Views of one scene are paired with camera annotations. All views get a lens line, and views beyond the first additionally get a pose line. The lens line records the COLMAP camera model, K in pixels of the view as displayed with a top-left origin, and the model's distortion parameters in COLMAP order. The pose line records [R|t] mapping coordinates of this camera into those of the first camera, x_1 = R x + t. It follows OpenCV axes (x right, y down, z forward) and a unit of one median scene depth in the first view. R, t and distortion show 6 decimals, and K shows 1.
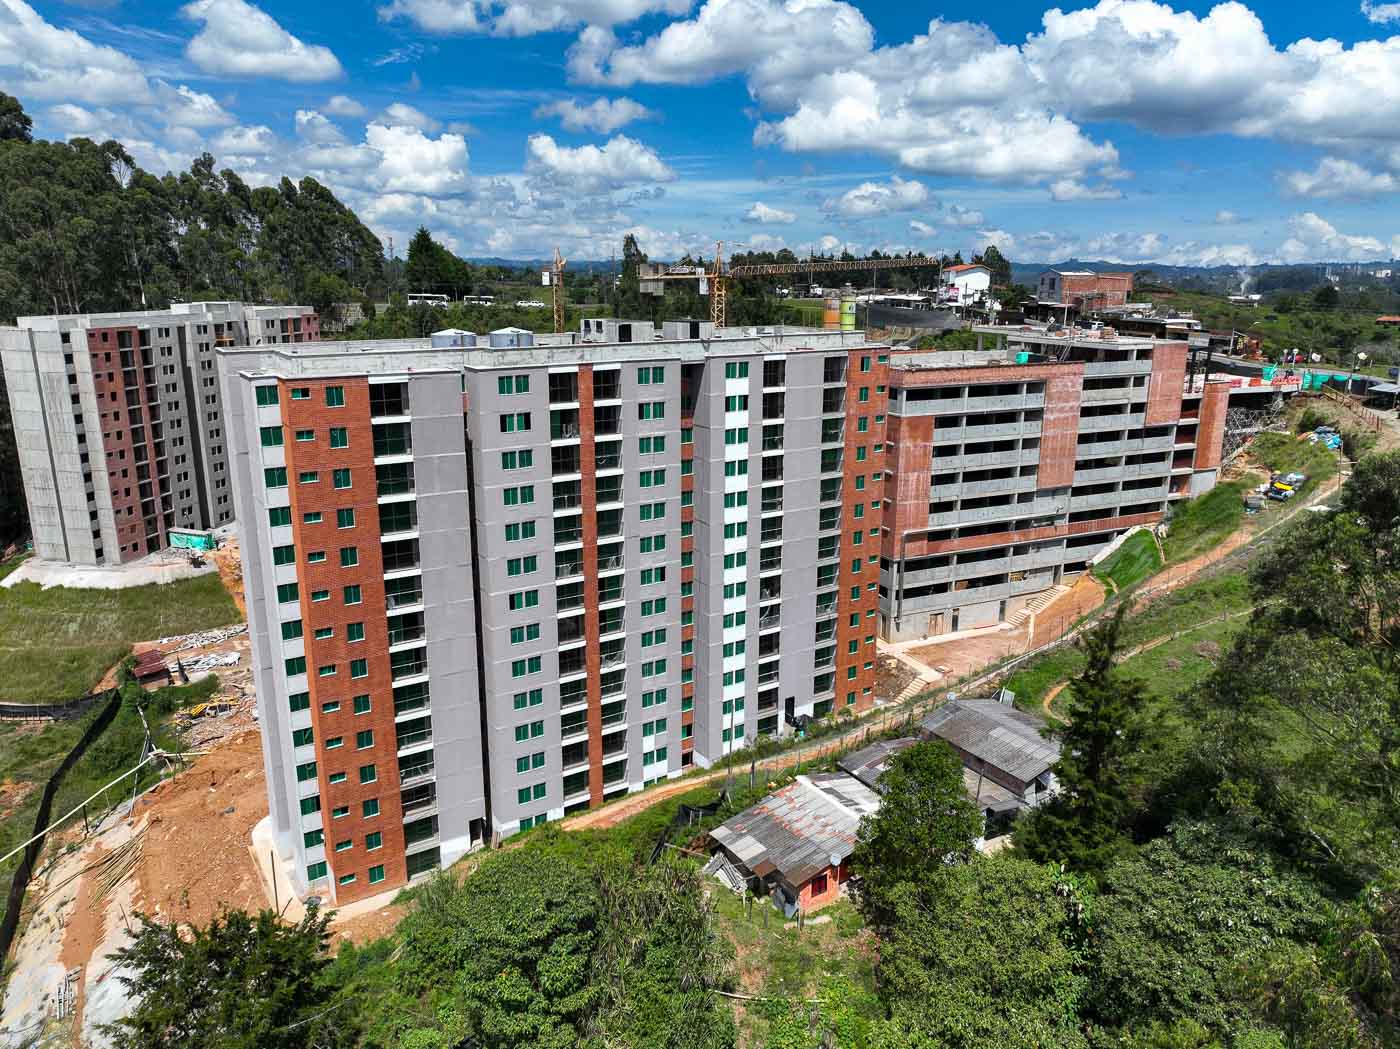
lens RADIAL K [[984.4, 0, 694.2], [0, 984.4, 523.4], [0, 0, 1]] dist [0.008379, -0.002447]
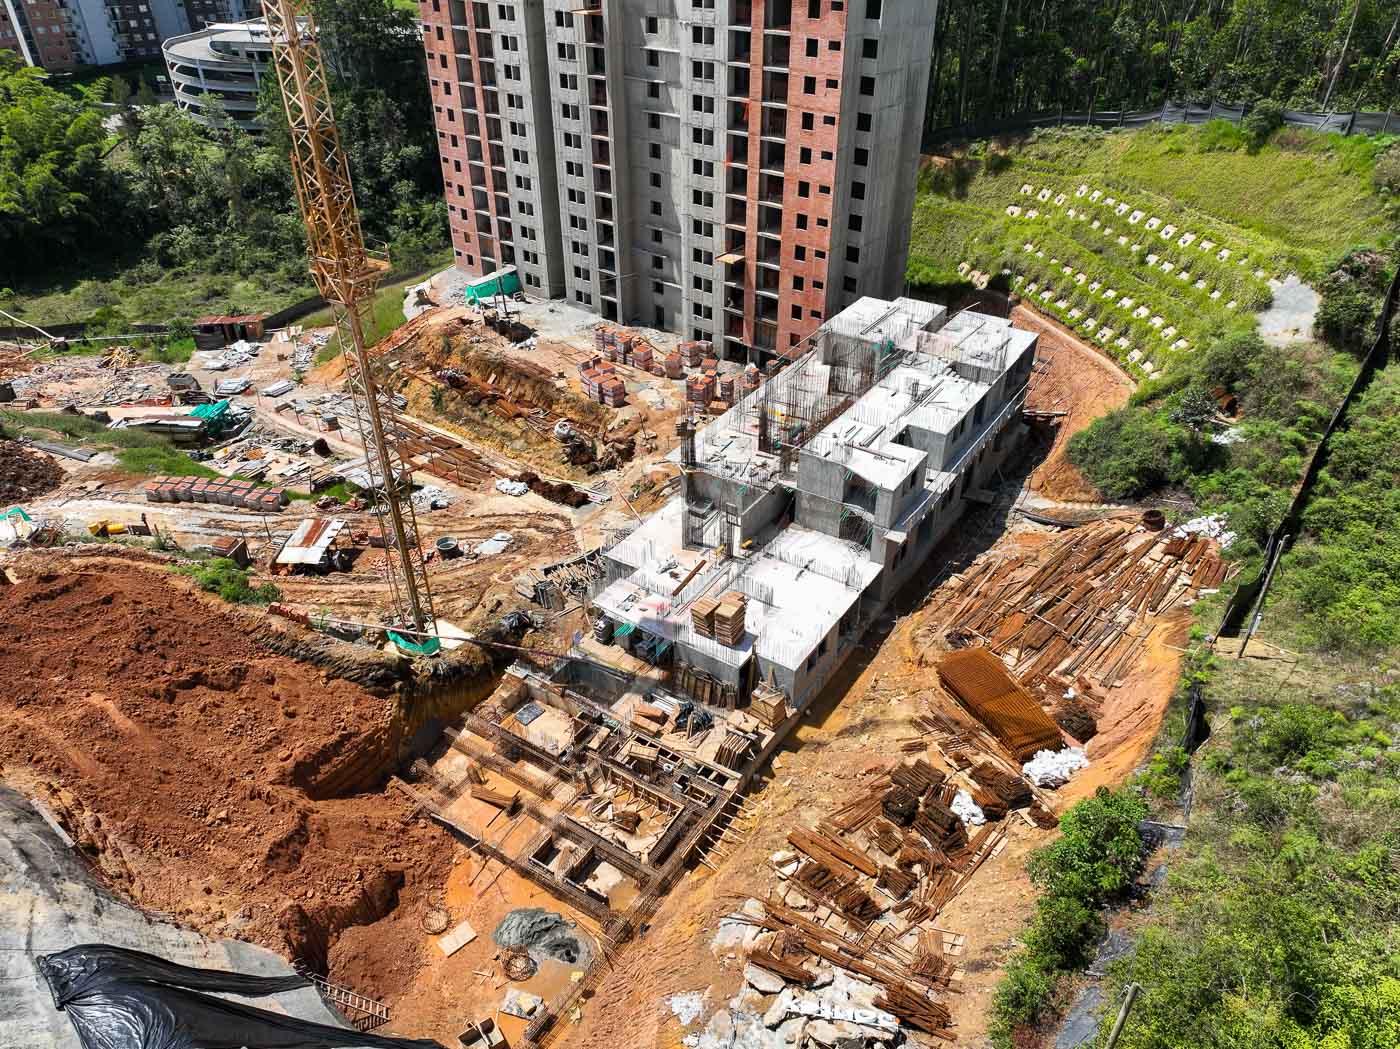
lens RADIAL K [[984.4, 0, 694.2], [0, 984.4, 523.4], [0, 0, 1]] dist [0.008379, -0.002447]
pose [[-0.463019, 0.490192, -0.738461, 0.060330], [-0.216763, 0.745227, 0.630595, -0.347374], [0.859434, 0.452049, -0.238799, 1.357332]]
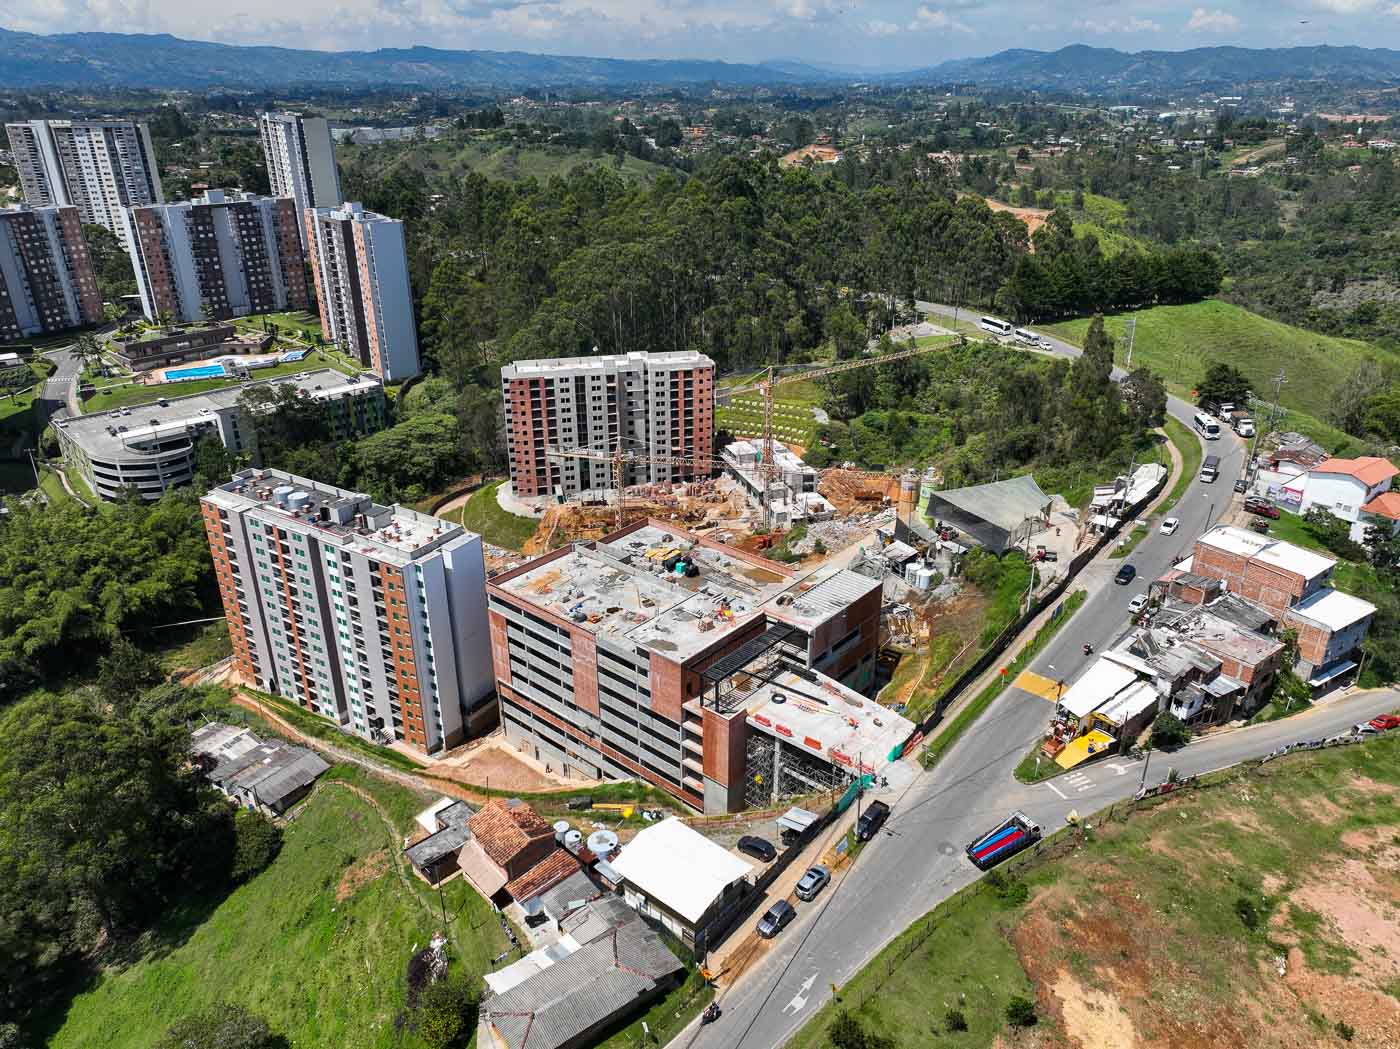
lens RADIAL K [[984.4, 0, 694.2], [0, 984.4, 523.4], [0, 0, 1]] dist [0.008379, -0.002447]
pose [[0.422699, 0.369486, -0.827530, 1.047706], [-0.219451, 0.927671, 0.302104, -0.510346], [0.879299, 0.053903, 0.473210, 0.369726]]
